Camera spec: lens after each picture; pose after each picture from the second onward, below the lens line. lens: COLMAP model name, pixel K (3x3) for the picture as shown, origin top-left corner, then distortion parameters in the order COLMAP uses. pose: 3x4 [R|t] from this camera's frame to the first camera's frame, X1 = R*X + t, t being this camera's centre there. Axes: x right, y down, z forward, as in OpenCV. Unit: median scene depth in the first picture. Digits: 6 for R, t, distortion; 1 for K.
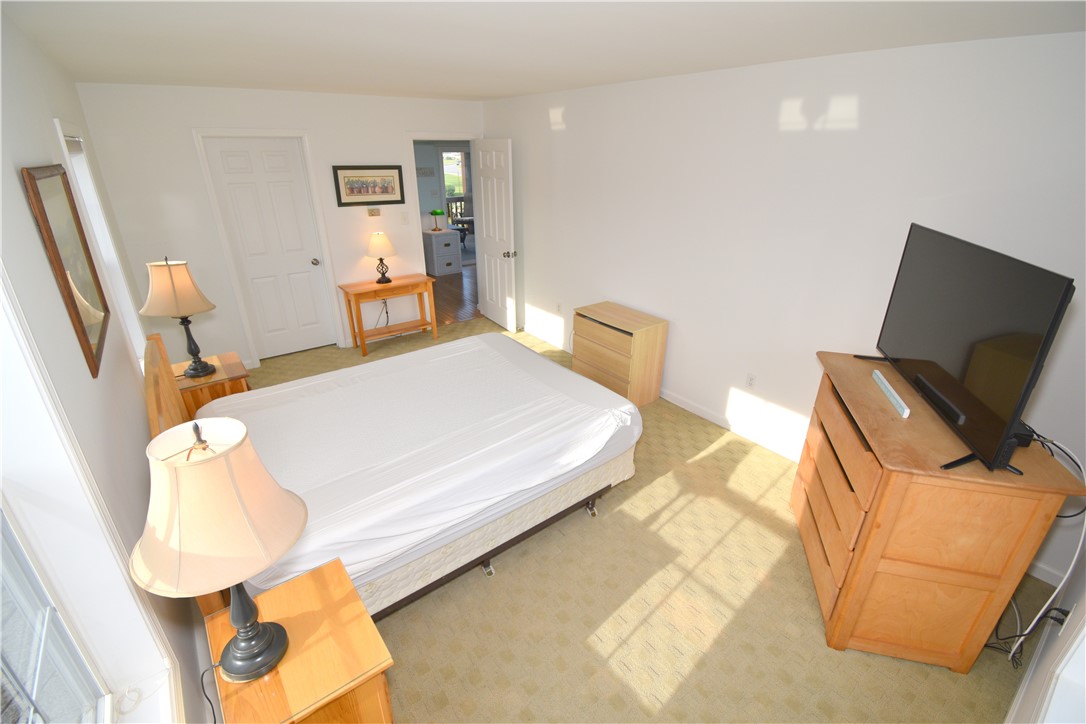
lens RADIAL K [[491.5, 0, 542.7], [0, 491.5, 361.3], [0, 0, 1]] dist [0.001646, -0.017422]
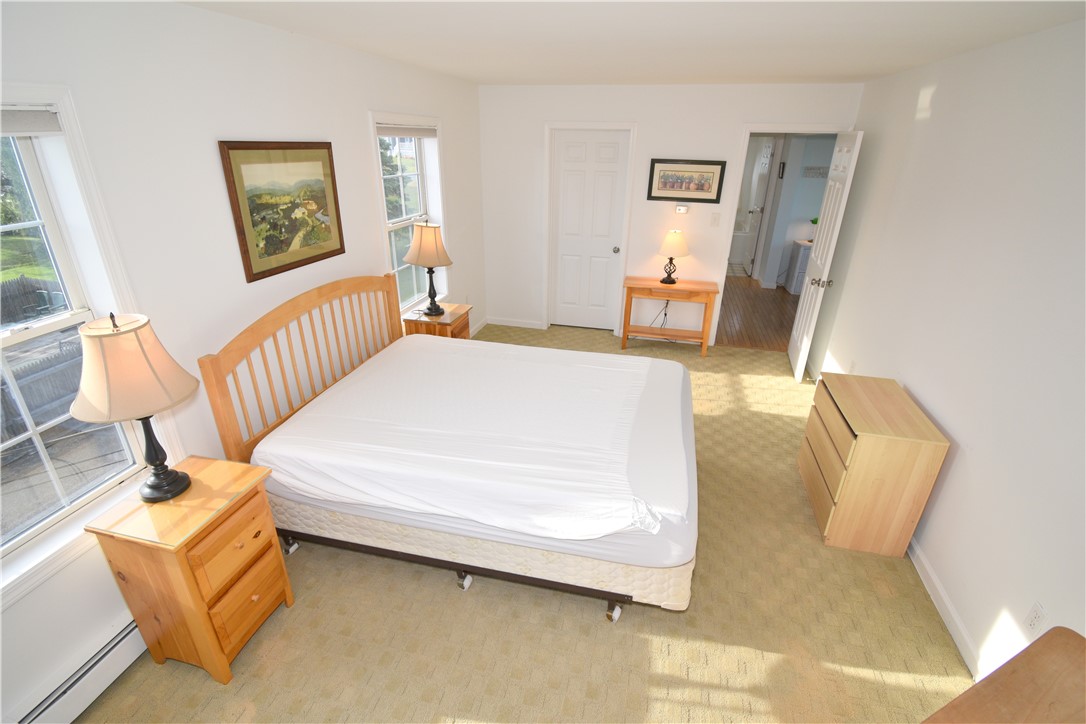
lens RADIAL K [[491.5, 0, 542.7], [0, 491.5, 361.3], [0, 0, 1]] dist [0.001646, -0.017422]
pose [[0.626829, 0.320646, -0.710121, 0.263257], [-0.320177, 0.936893, 0.140419, -0.078212], [0.710332, 0.139345, 0.689936, 0.202320]]
